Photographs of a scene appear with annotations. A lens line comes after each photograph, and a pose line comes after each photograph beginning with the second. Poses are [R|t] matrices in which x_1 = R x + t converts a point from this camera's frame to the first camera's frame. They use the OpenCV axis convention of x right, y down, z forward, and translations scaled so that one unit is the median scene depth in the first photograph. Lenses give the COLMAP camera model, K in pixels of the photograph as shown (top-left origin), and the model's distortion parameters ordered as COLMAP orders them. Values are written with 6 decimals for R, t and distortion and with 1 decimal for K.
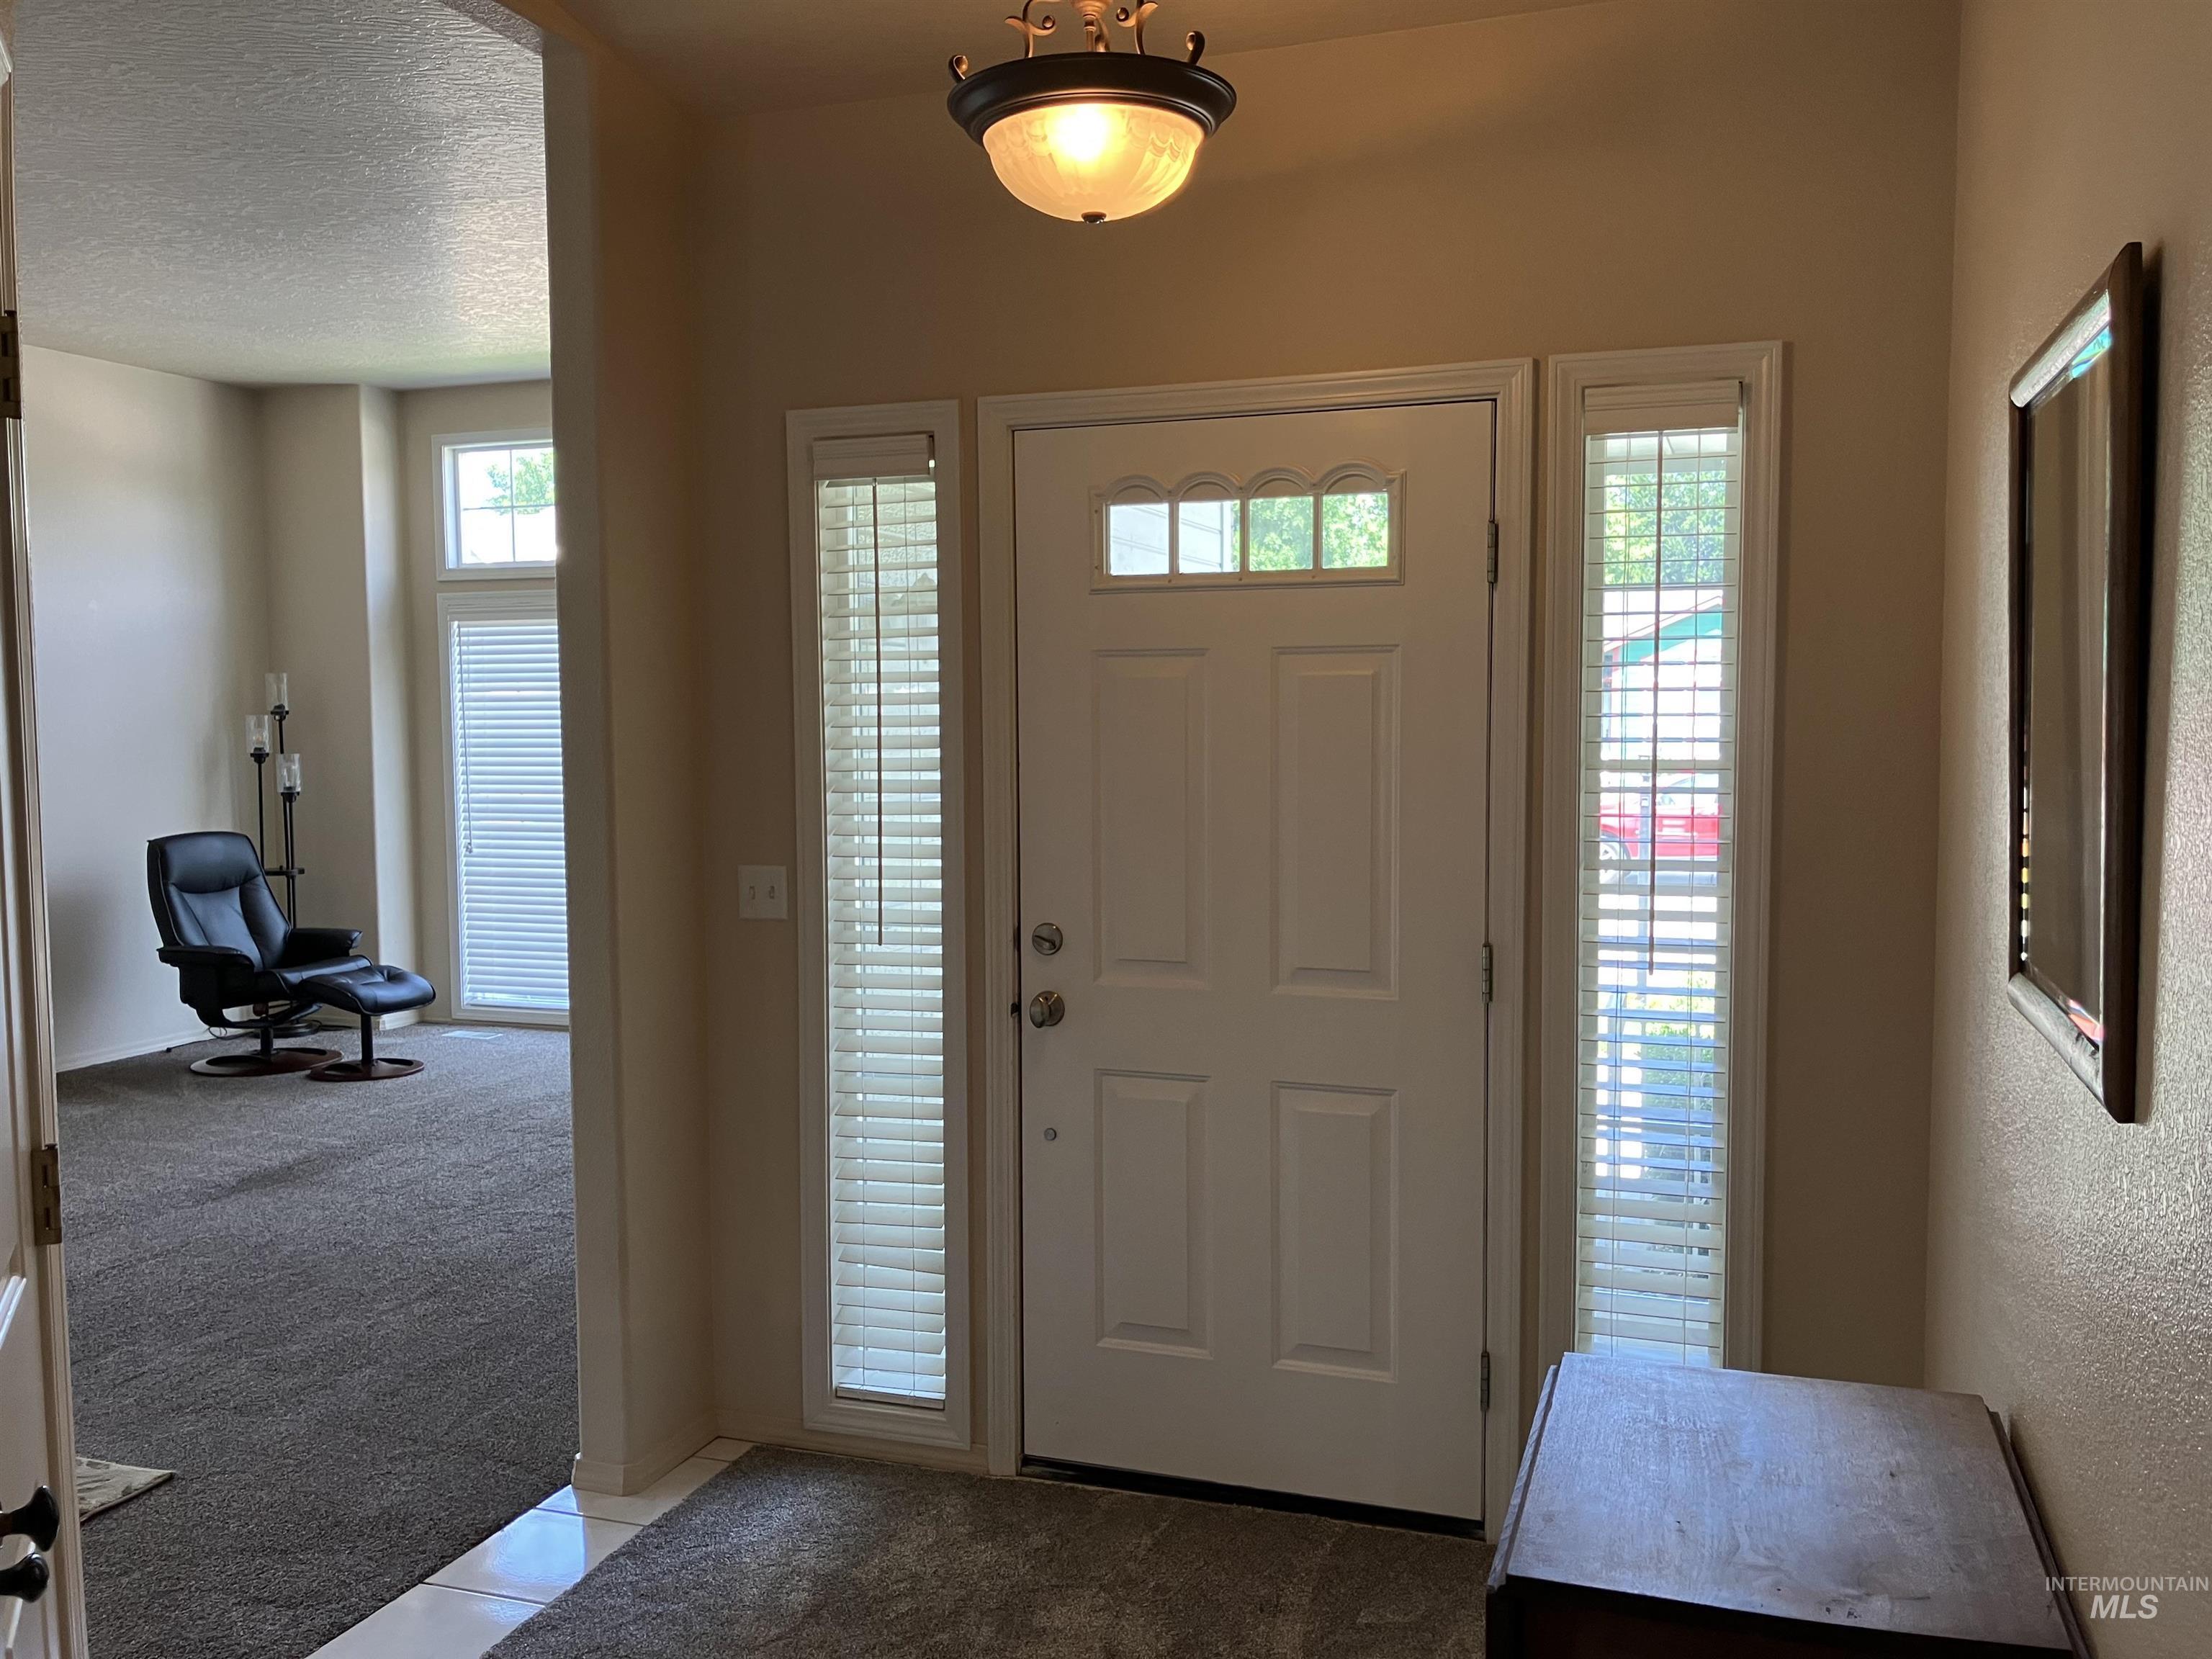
lens RADIAL K [[1829.9, 0, 1068.4], [0, 1829.9, 841.2], [0, 0, 1]] dist [0.009230, 0.049696]
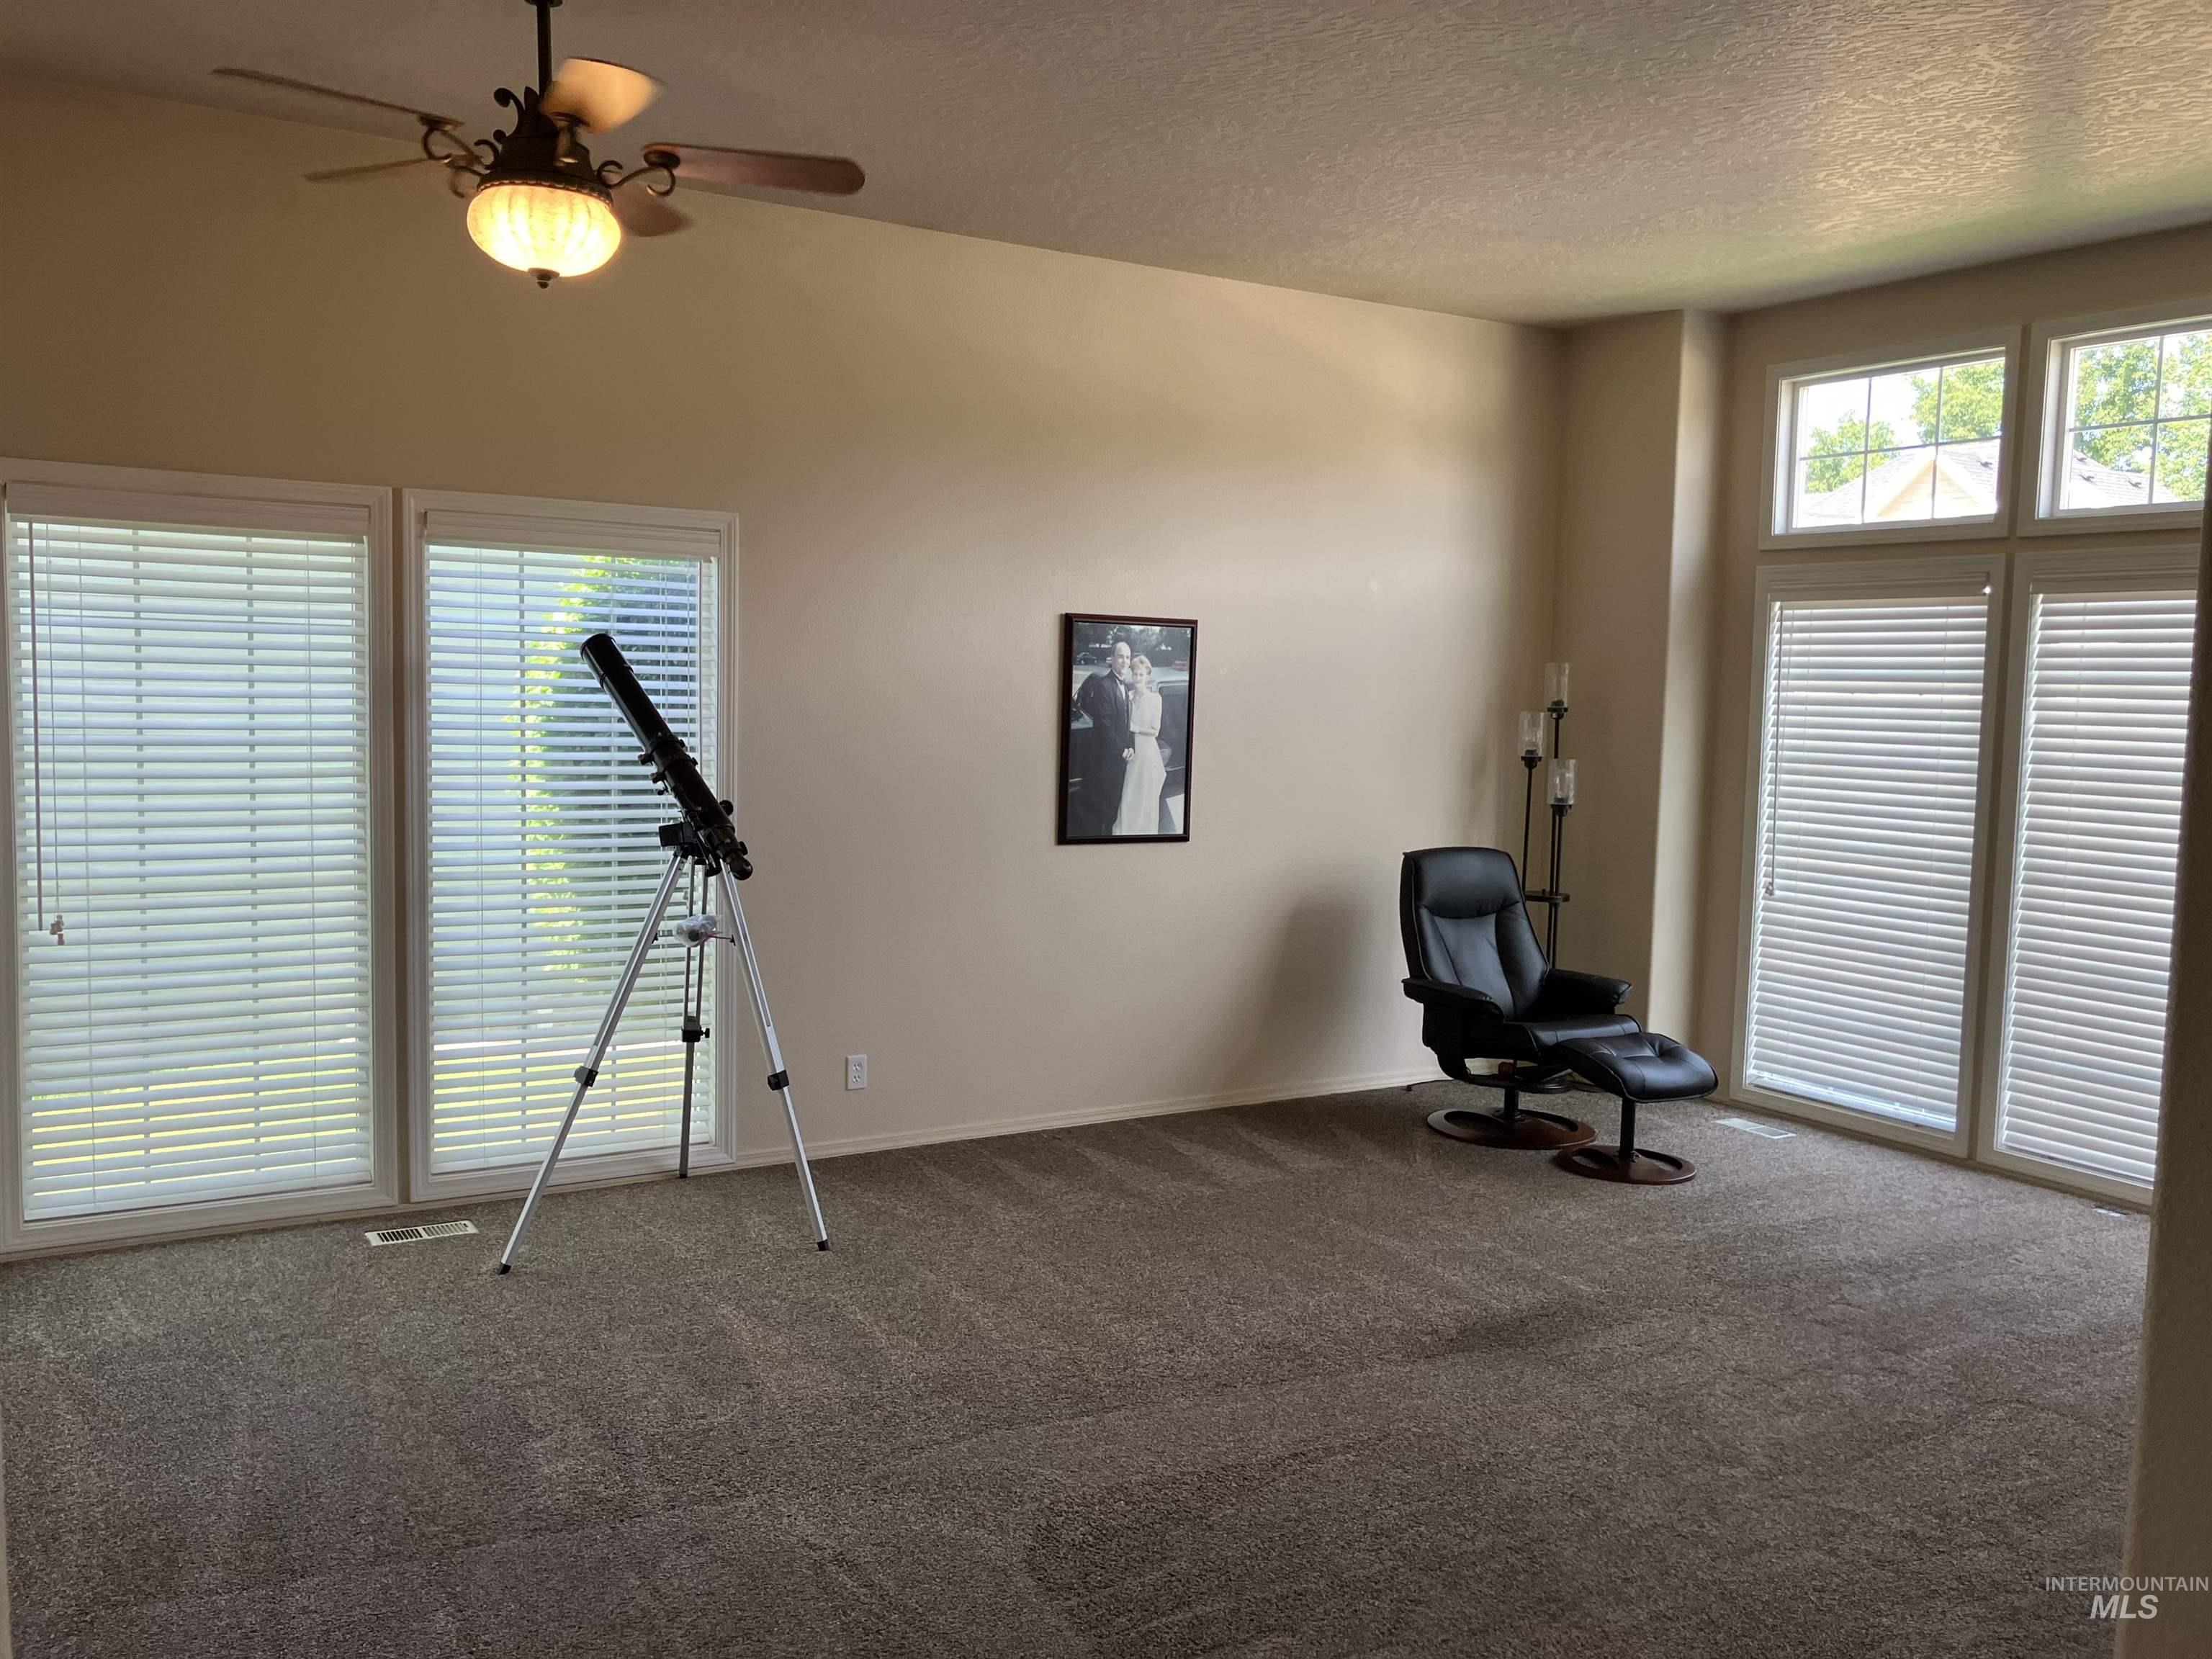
lens RADIAL K [[1829.9, 0, 1108.1], [0, 1829.9, 831.1], [0, 0, 1]] dist [0.009230, 0.049696]
pose [[0.798638, 0.076885, -0.596881, -0.095485], [-0.073621, 0.996838, 0.029897, -0.026481], [0.597292, 0.020066, 0.801773, 0.220630]]
